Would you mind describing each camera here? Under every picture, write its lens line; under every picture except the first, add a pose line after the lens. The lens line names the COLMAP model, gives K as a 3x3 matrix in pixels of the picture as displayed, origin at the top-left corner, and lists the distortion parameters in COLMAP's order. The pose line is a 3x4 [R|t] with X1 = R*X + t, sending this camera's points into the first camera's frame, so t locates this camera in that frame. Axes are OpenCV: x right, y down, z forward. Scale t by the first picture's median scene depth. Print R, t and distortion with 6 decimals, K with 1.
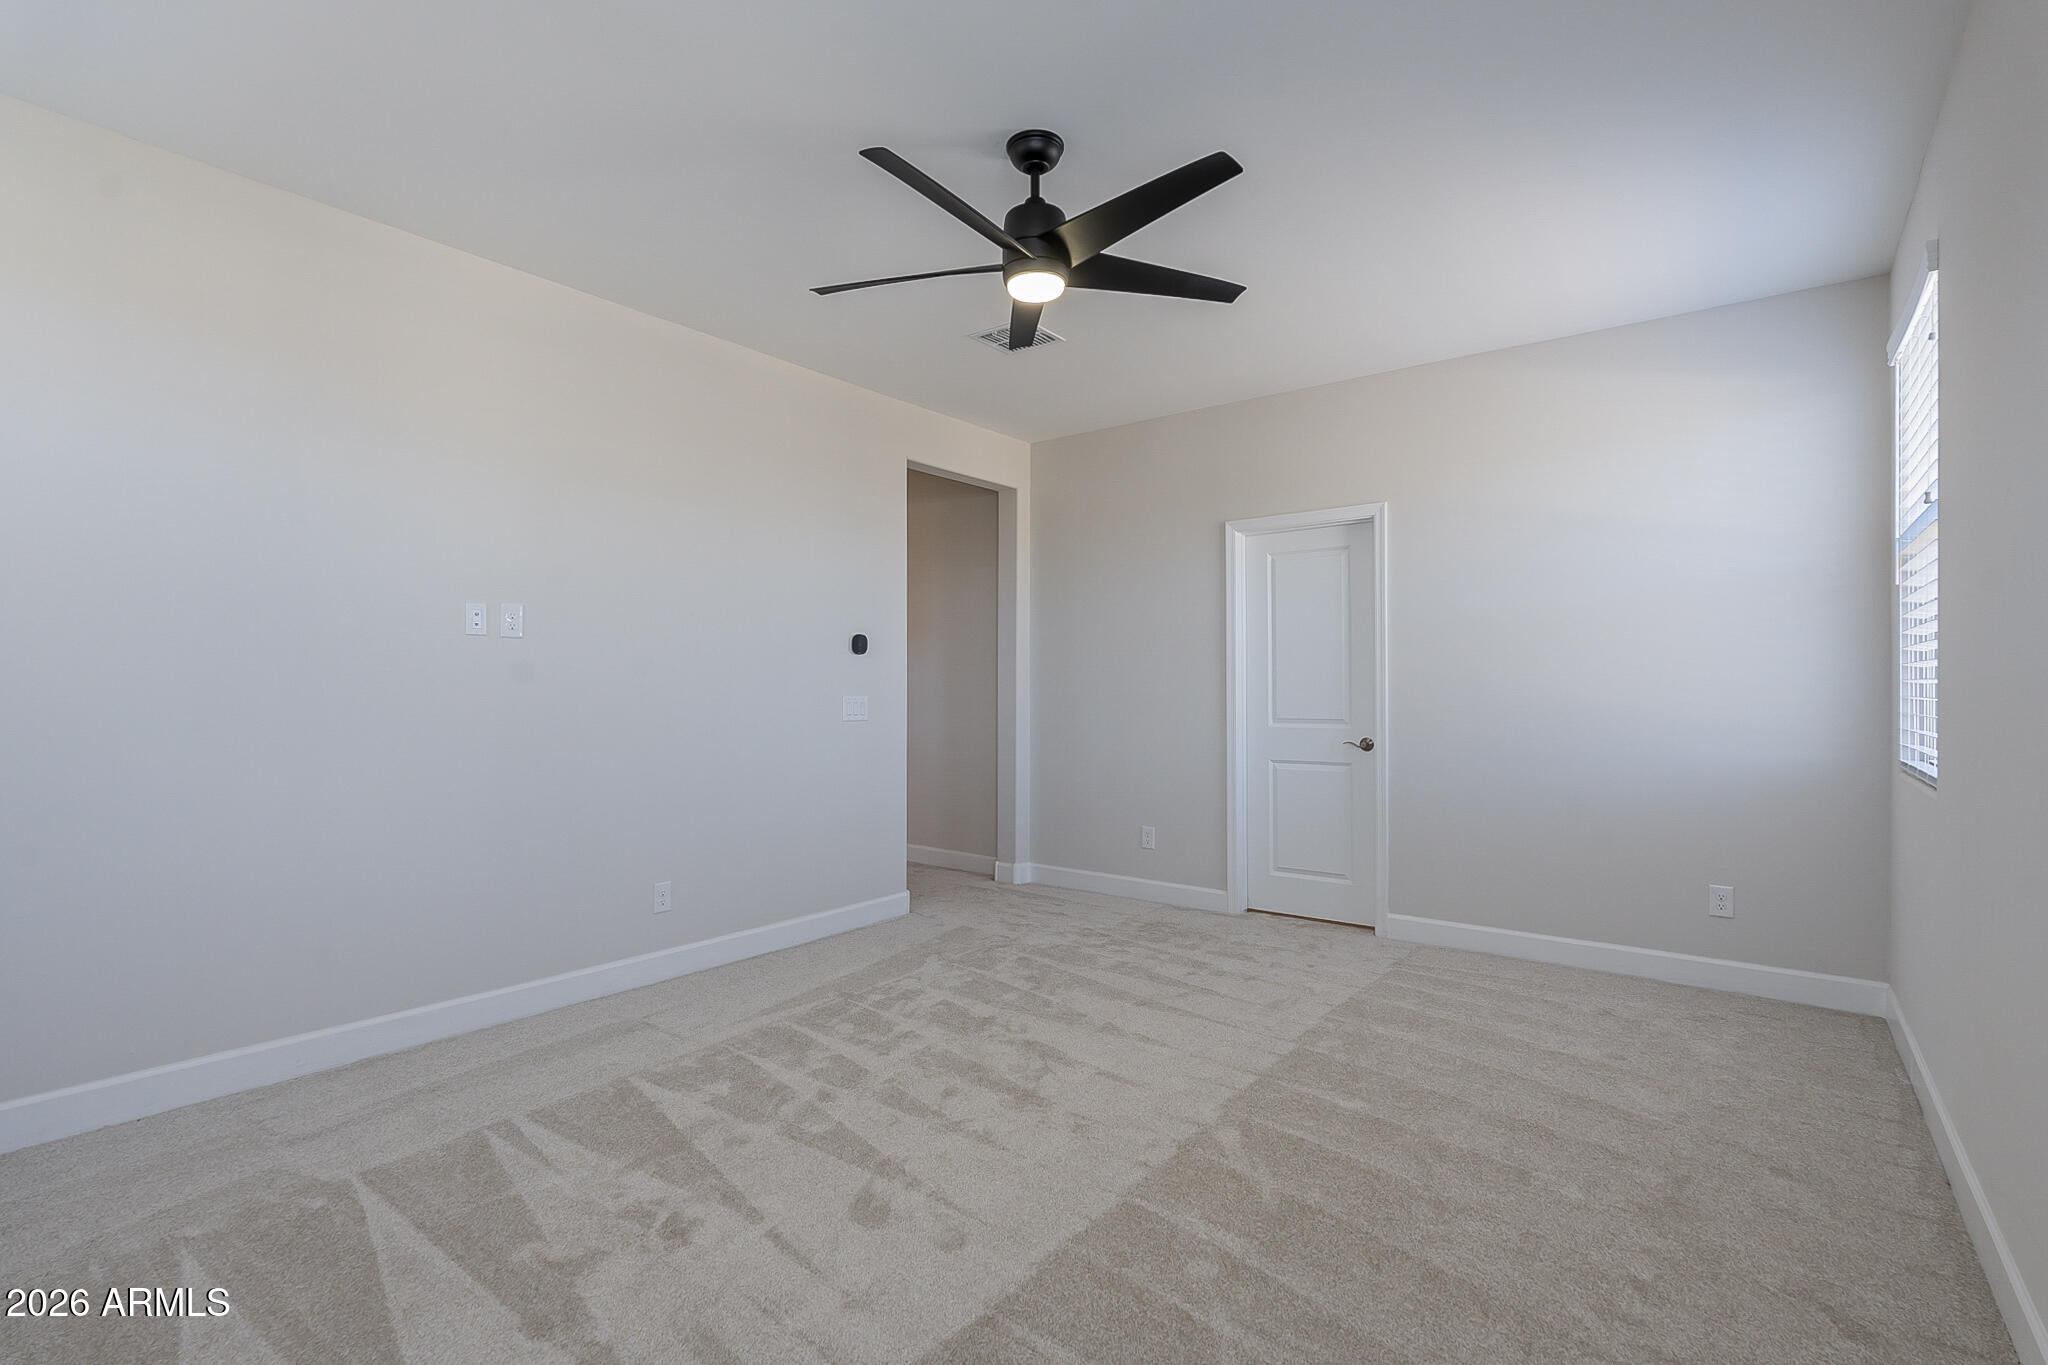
lens RADIAL K [[943.8, 0, 1024.0], [0, 943.8, 682.5], [0, 0, 1]] dist [-0.002233, 0.000383]
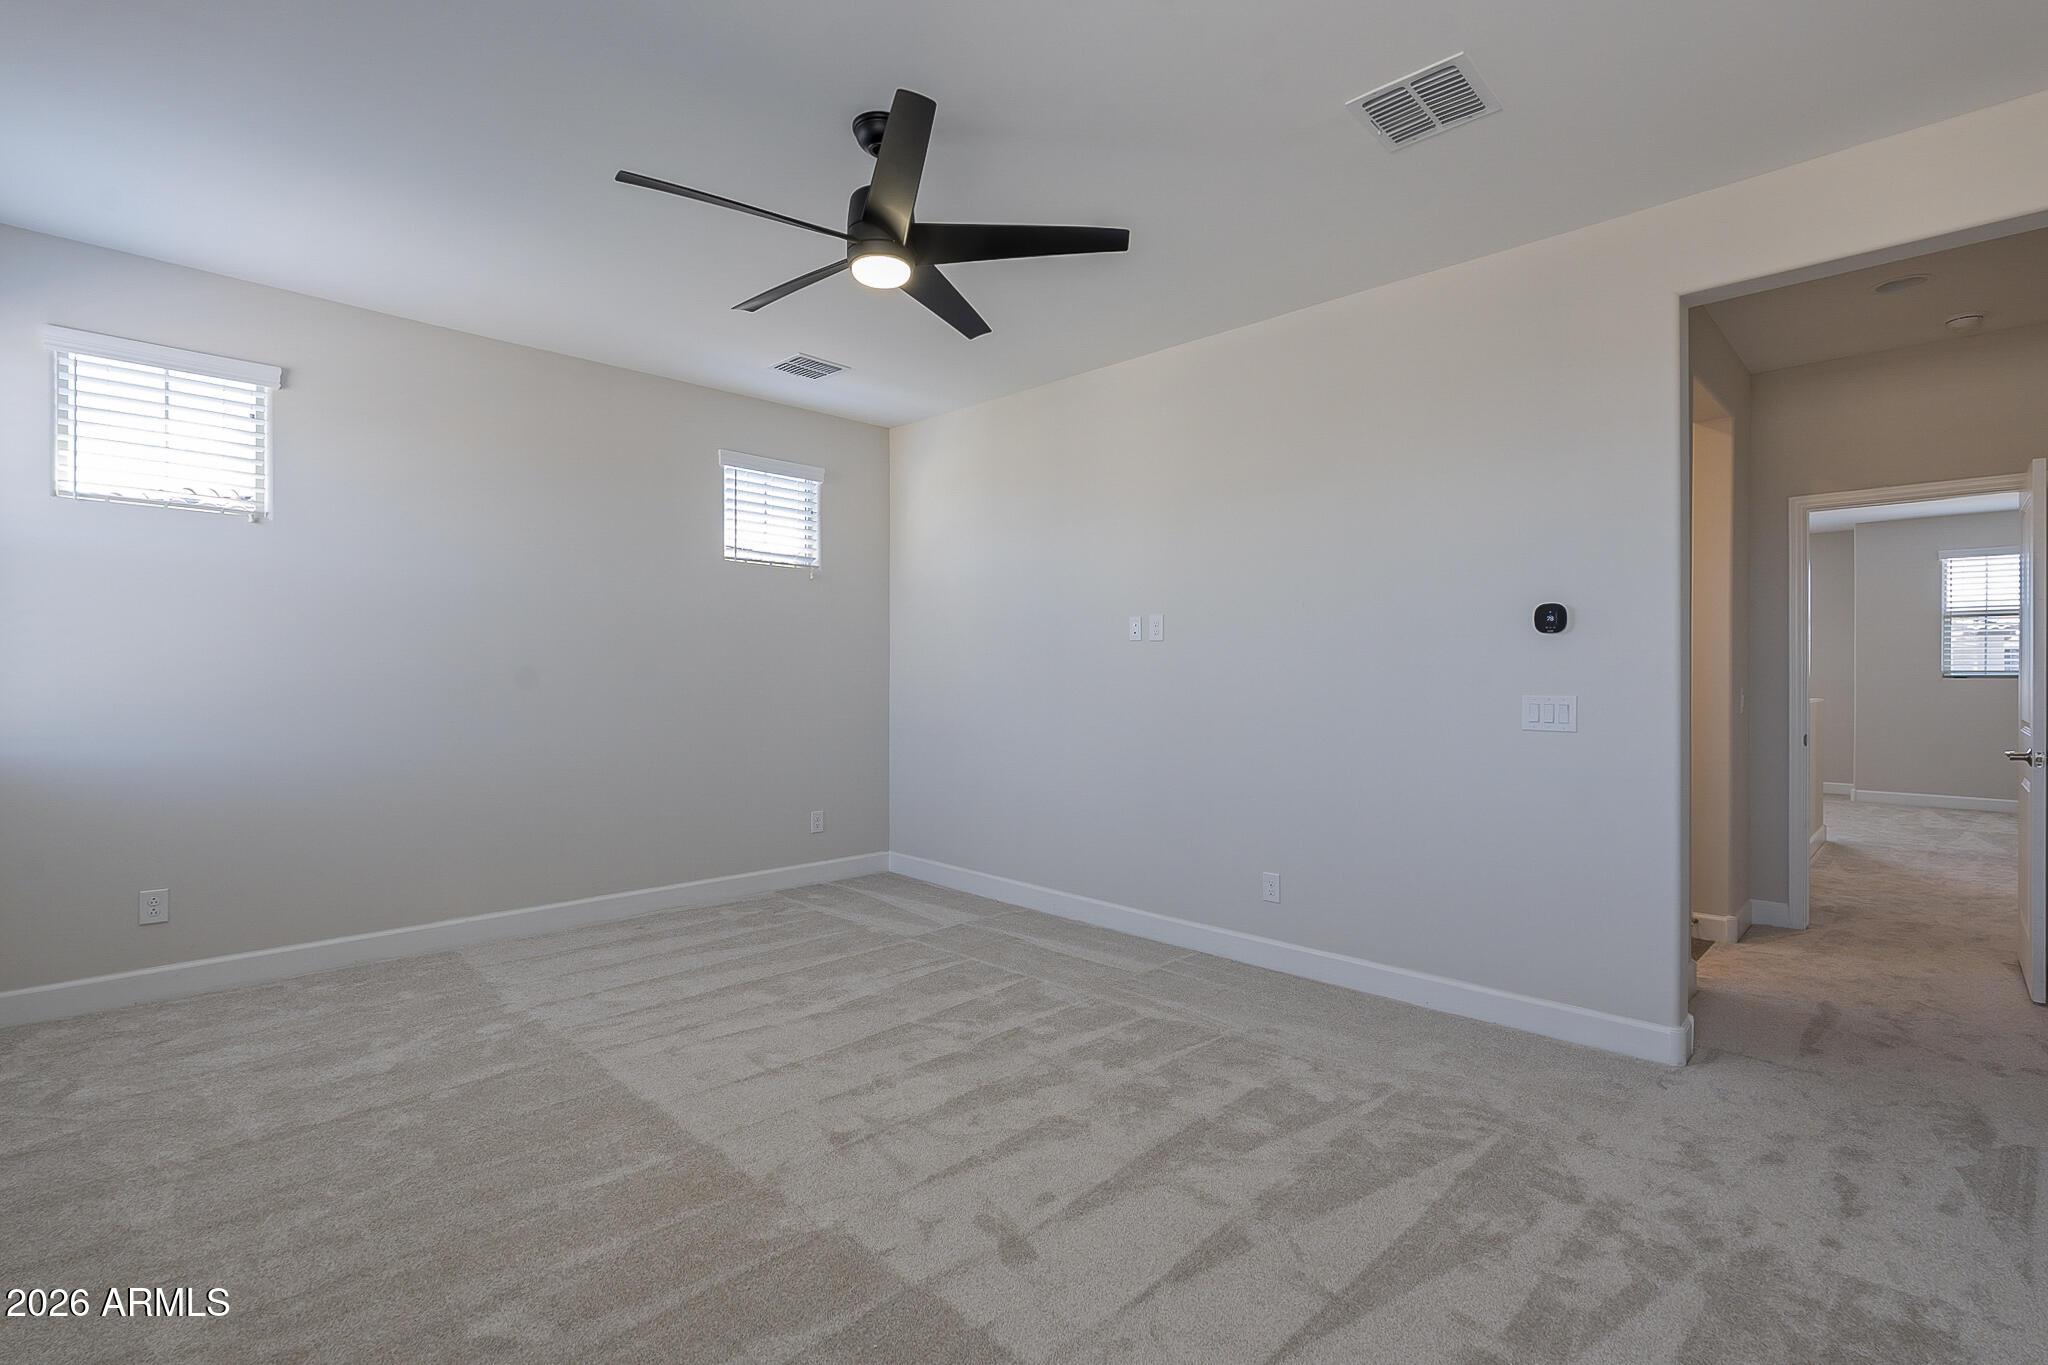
lens RADIAL K [[943.8, 0, 1024.0], [0, 943.8, 682.5], [0, 0, 1]] dist [-0.002233, 0.000383]
pose [[-0.119138, 0.001538, -0.992877, 0.639454], [-0.004578, 0.999987, 0.002098, 0.009113], [0.992867, 0.004795, -0.119129, 0.845211]]
